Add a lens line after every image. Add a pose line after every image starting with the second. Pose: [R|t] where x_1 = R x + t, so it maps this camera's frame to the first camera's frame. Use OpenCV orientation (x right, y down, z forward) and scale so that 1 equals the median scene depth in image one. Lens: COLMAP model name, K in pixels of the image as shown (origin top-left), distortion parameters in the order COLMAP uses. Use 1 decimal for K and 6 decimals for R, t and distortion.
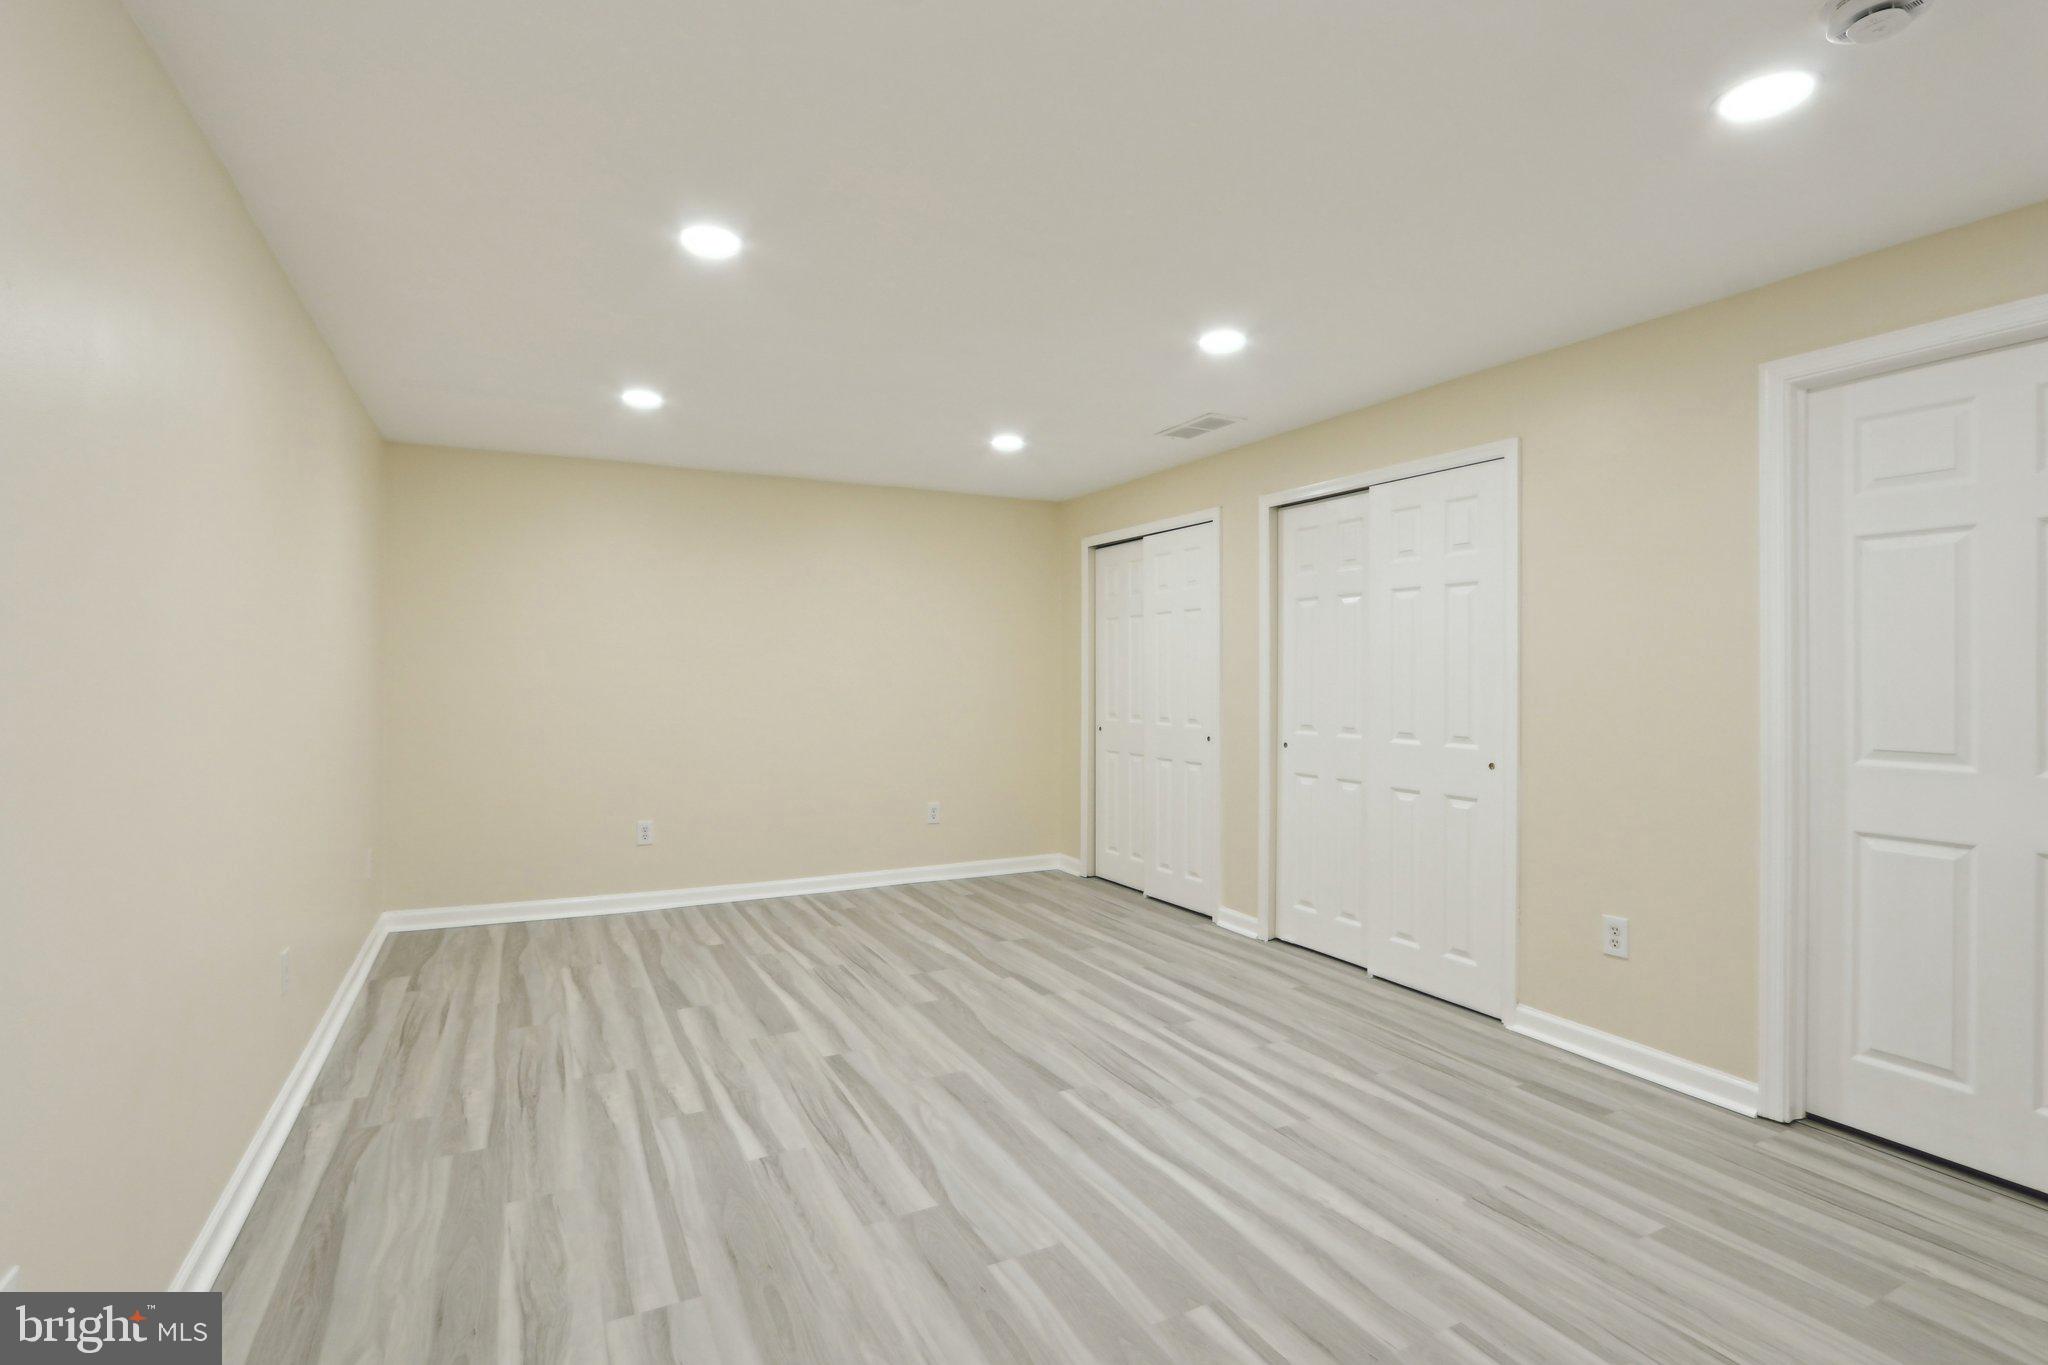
lens RADIAL K [[950.5, 0, 1002.2], [0, 950.5, 681.0], [0, 0, 1]] dist [-0.013493, 0.002456]
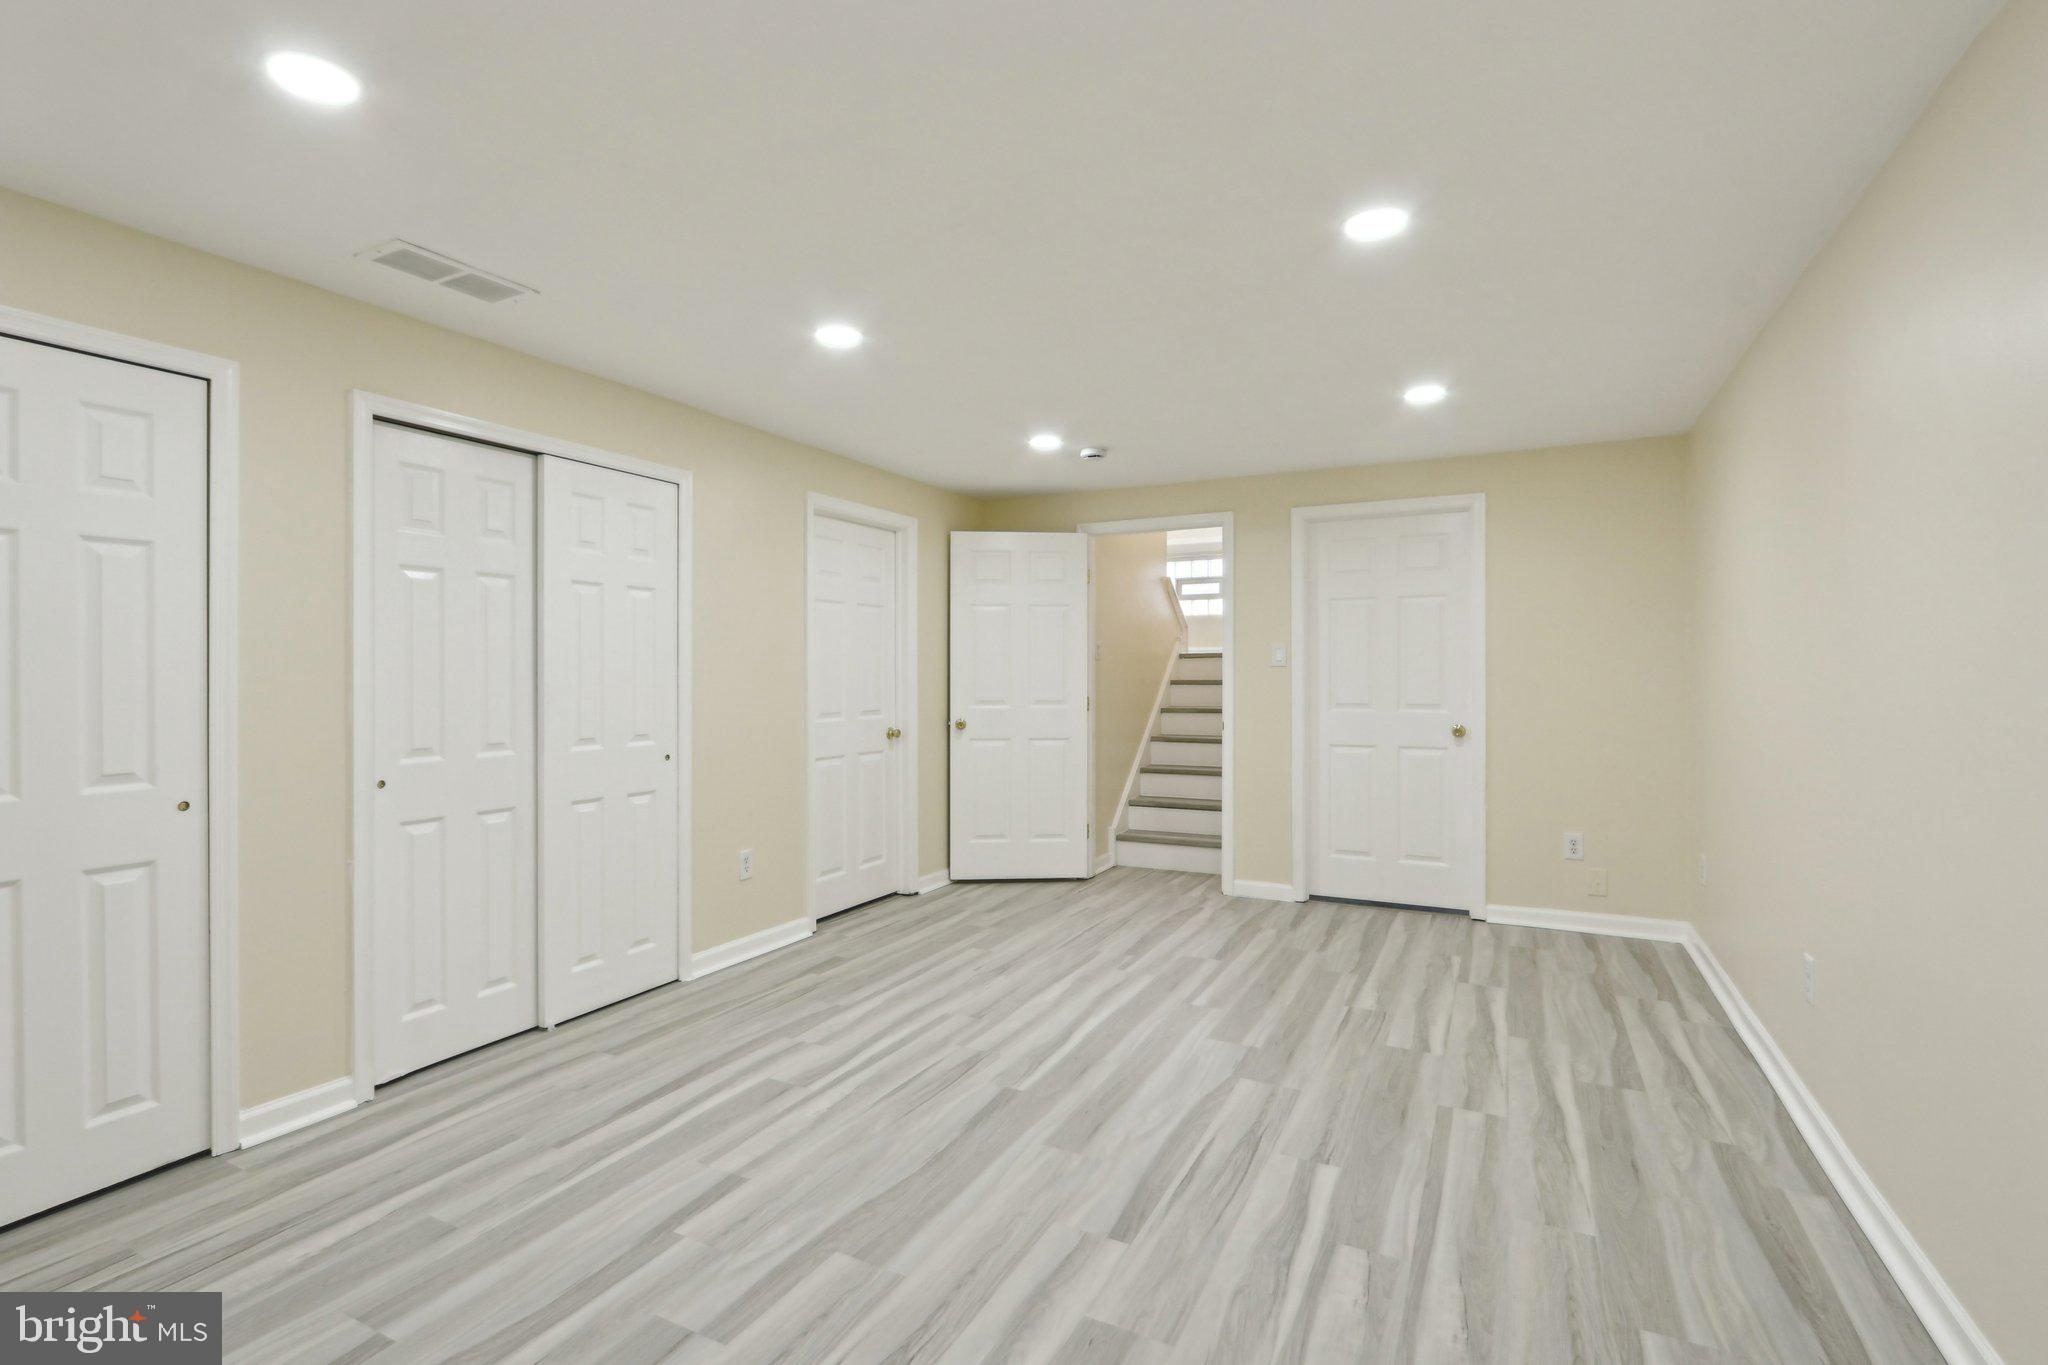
lens RADIAL K [[950.5, 0, 1009.7], [0, 950.5, 673.8], [0, 0, 1]] dist [-0.013493, 0.002456]
pose [[-0.579605, -0.000976, 0.814897, -0.718802], [0.007681, 0.999948, 0.006661, -0.014327], [-0.814862, 0.010120, -0.579567, 1.521601]]
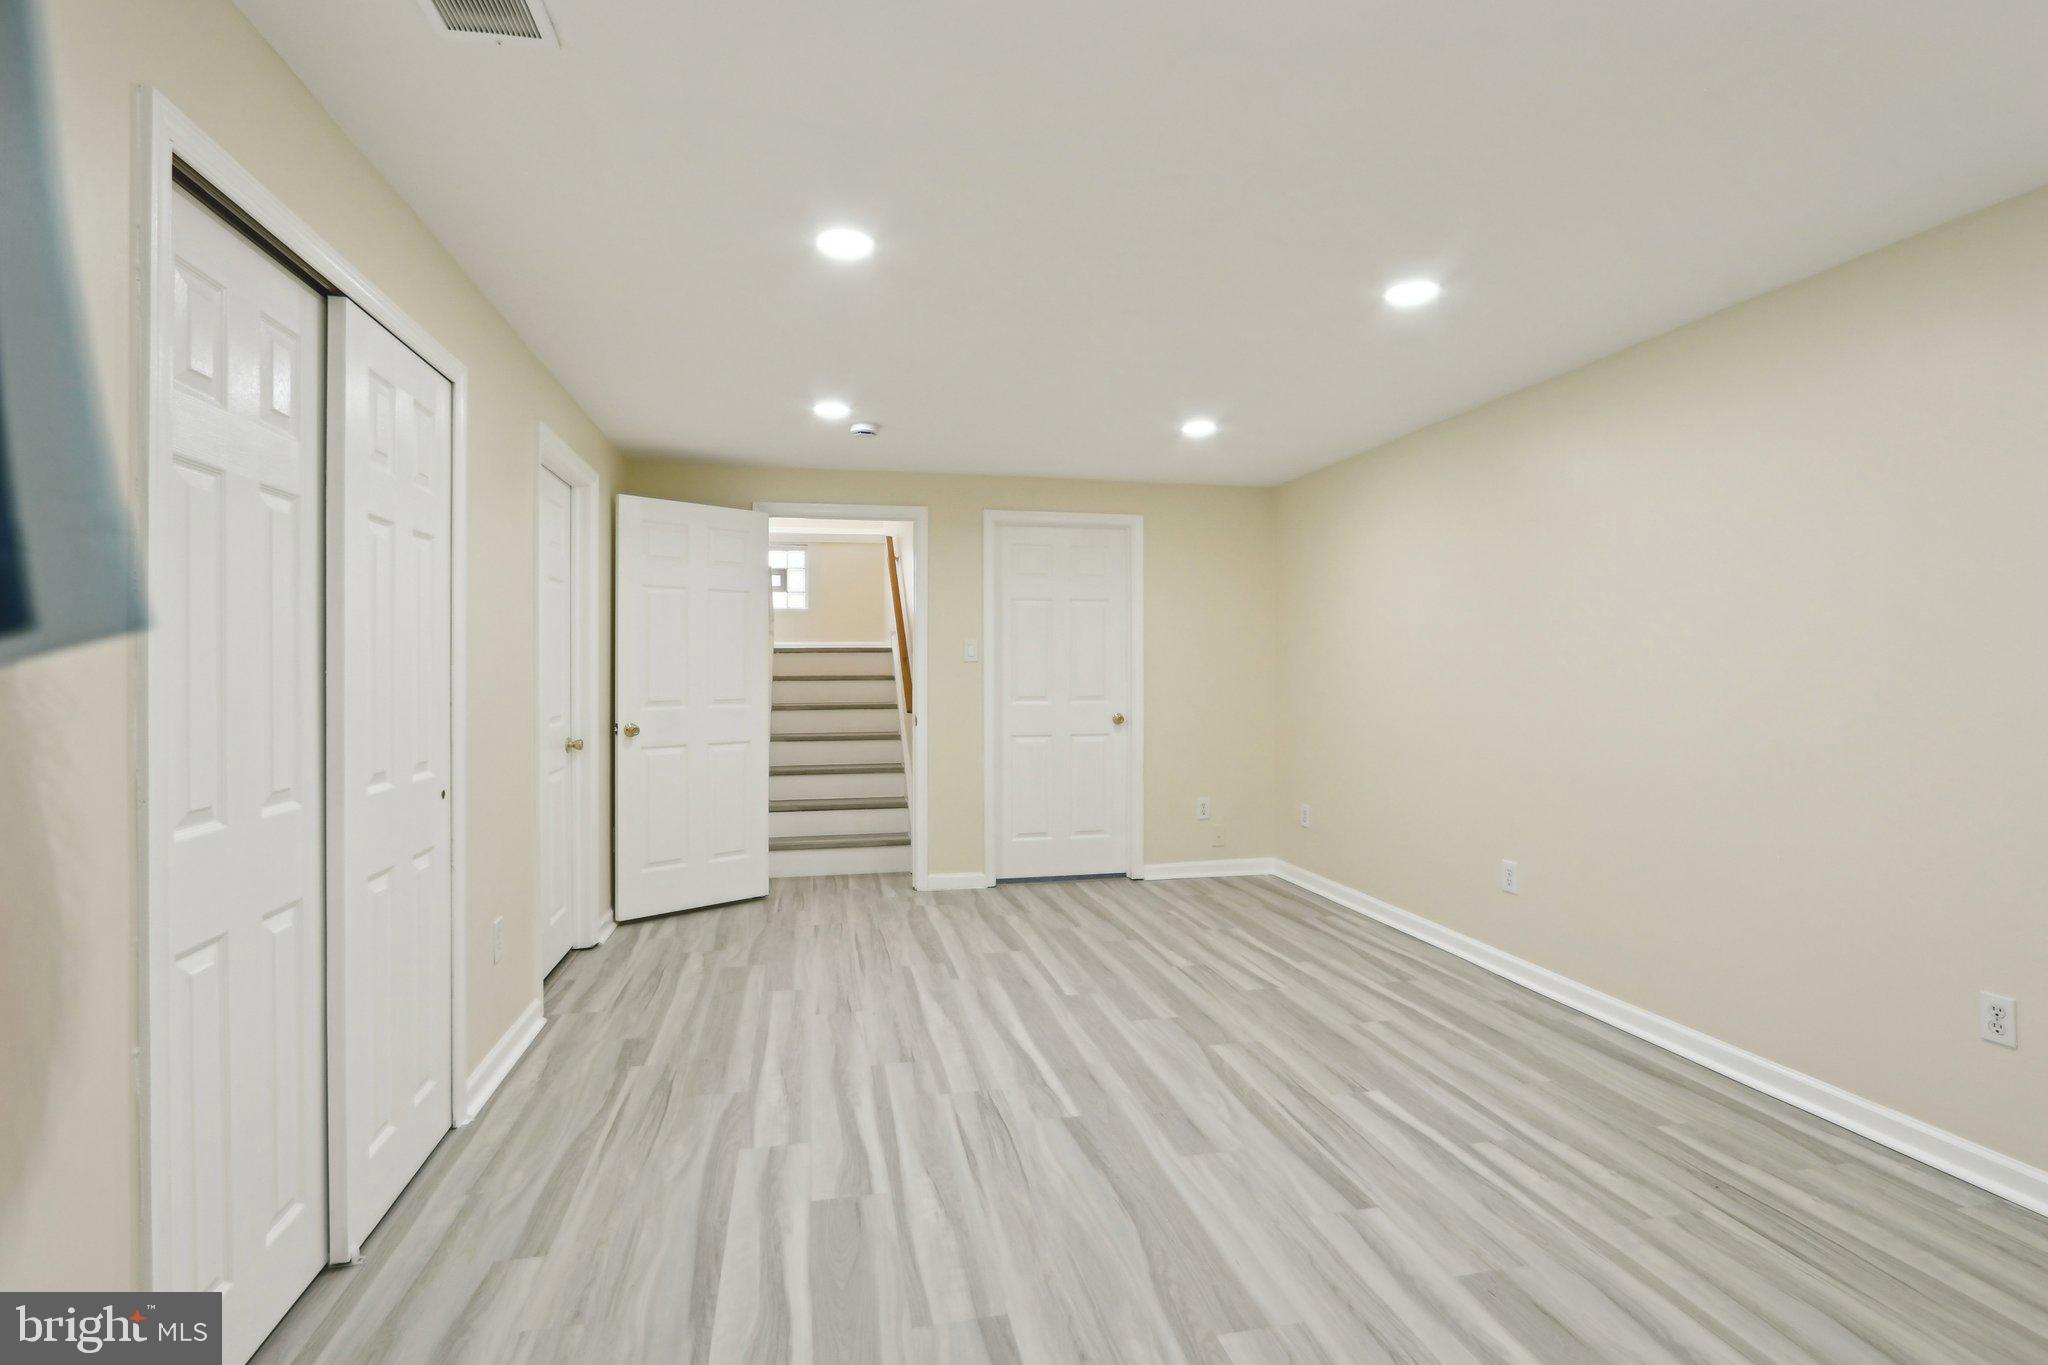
lens RADIAL K [[950.5, 0, 999.9], [0, 950.5, 670.1], [0, 0, 1]] dist [-0.013493, 0.002456]
pose [[-0.963604, -0.000982, 0.267331, -0.108992], [0.001966, 0.999940, 0.010762, -0.016065], [-0.267326, 0.010896, -0.963545, 1.836999]]
